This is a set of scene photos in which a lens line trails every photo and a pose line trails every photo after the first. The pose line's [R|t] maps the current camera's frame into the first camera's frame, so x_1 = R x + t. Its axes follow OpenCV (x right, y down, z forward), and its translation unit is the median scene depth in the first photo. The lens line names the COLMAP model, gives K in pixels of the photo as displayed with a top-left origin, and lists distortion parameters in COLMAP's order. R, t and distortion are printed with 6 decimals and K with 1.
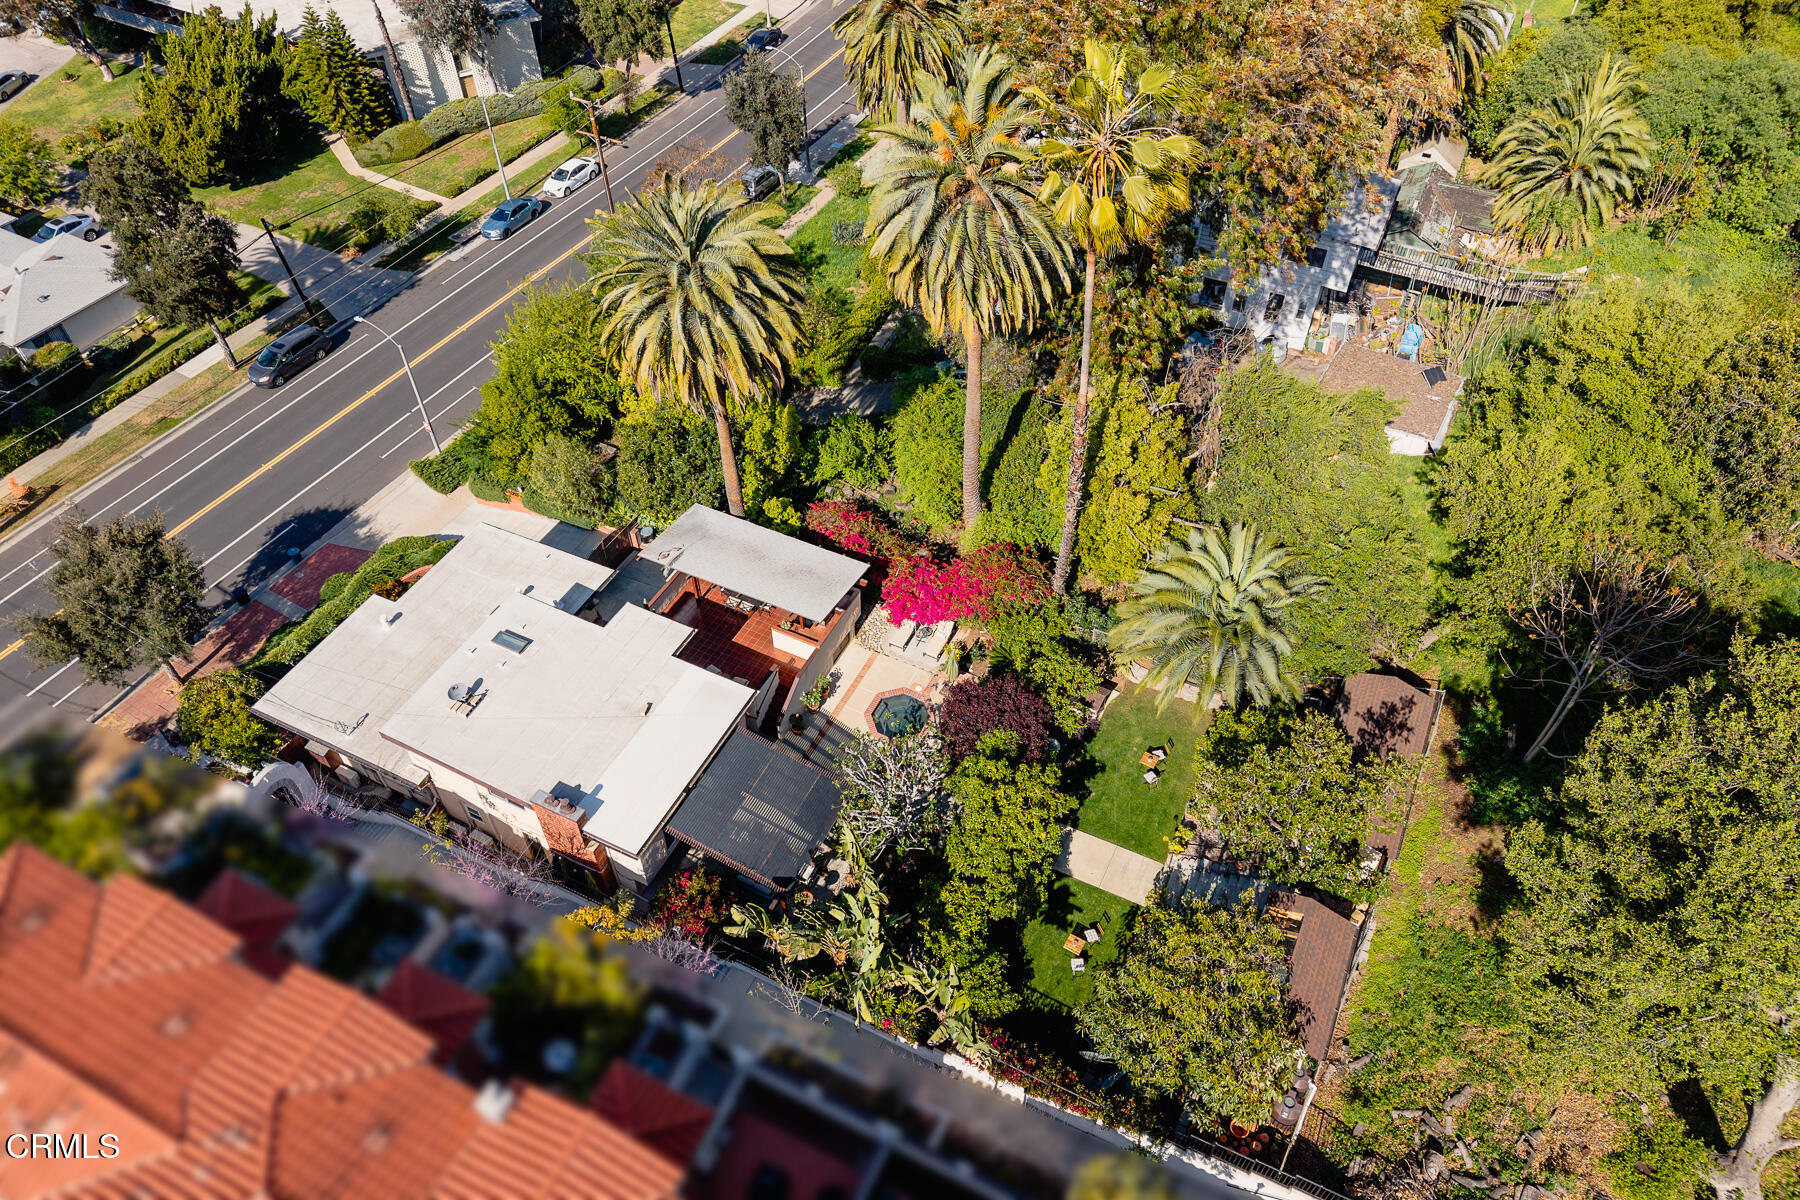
lens RADIAL K [[1176.5, 0, 900.0], [0, 1176.5, 600.0], [0, 0, 1]] dist [0.141805, -0.186429]
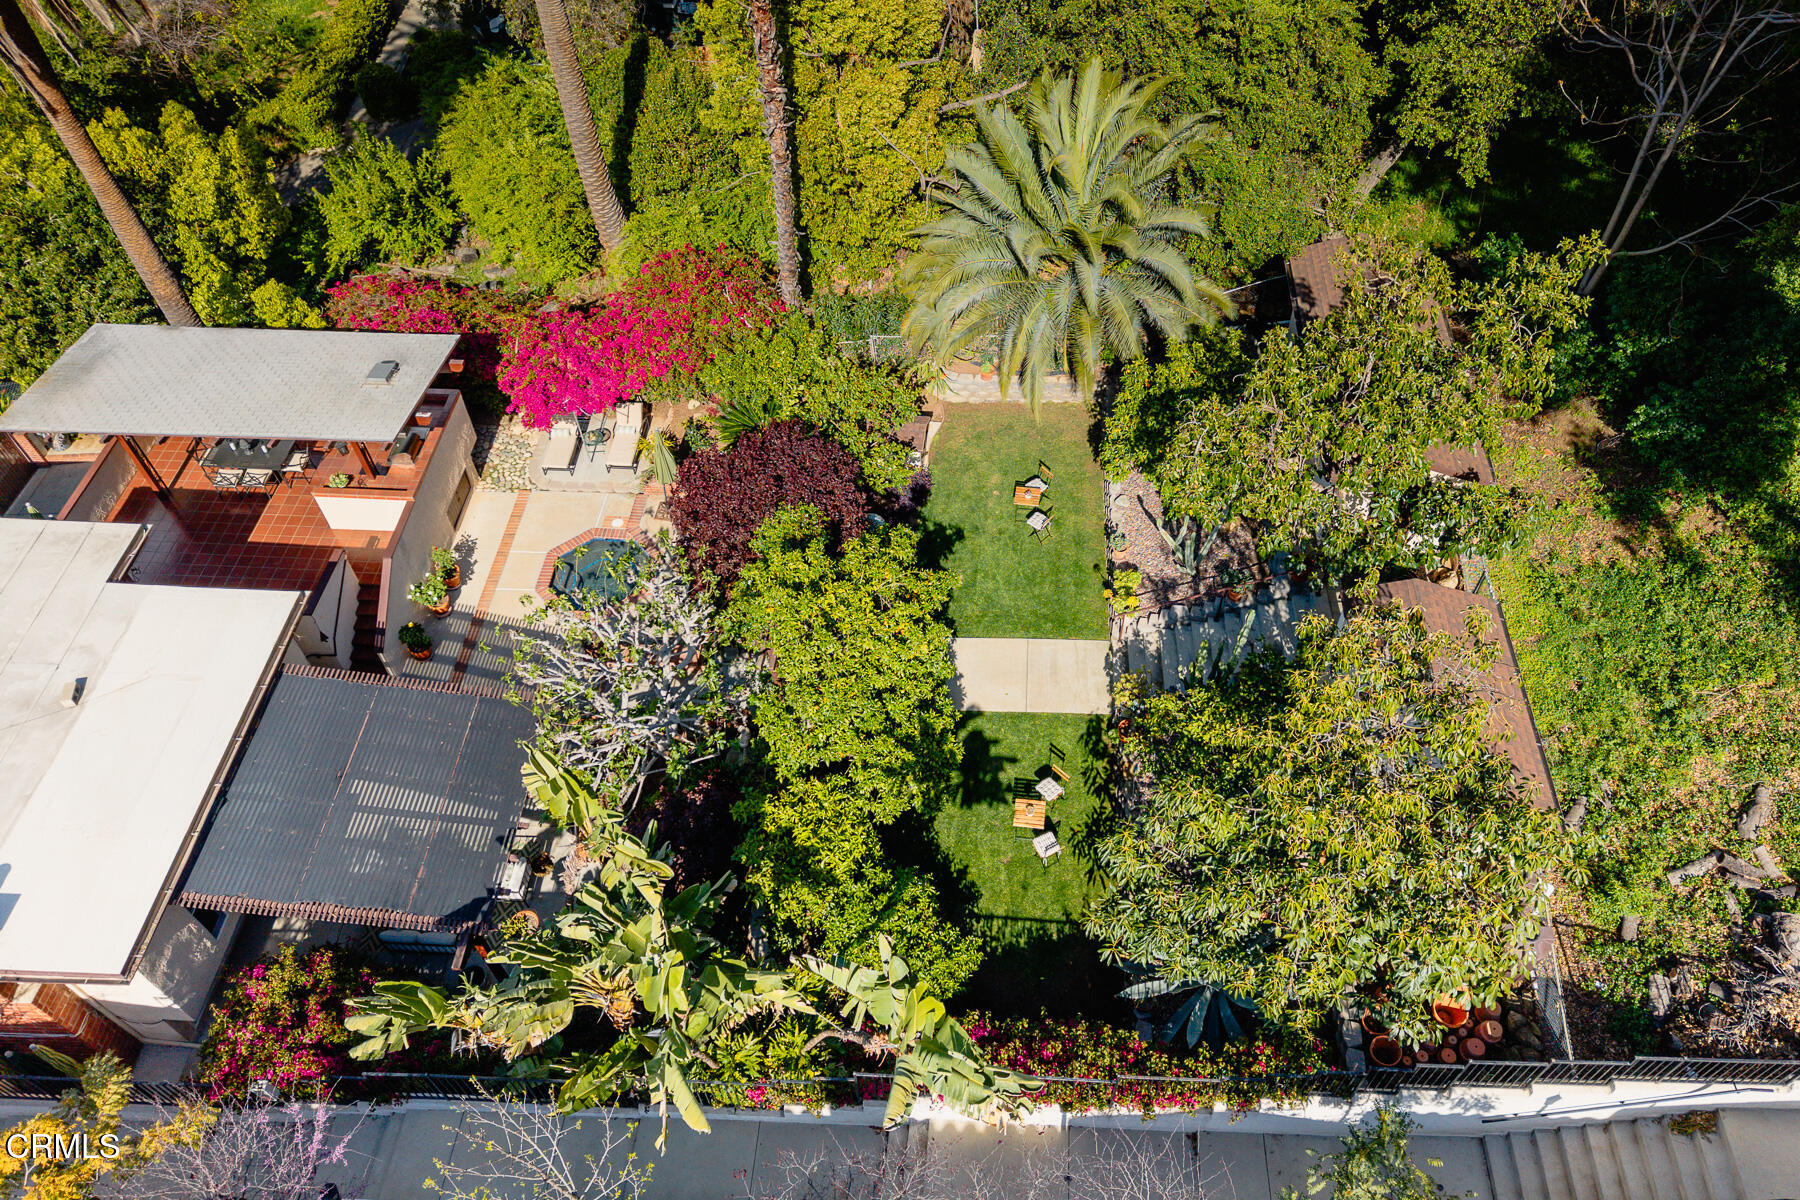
lens RADIAL K [[1195.2, 0, 962.6], [0, 1195.2, 594.5], [0, 0, 1]] dist [0.082107, -0.078945]
pose [[0.909574, -0.298814, 0.288765, -0.012690], [0.282484, 0.954284, 0.097702, 0.113312], [-0.304759, -0.007296, 0.952402, 0.423402]]
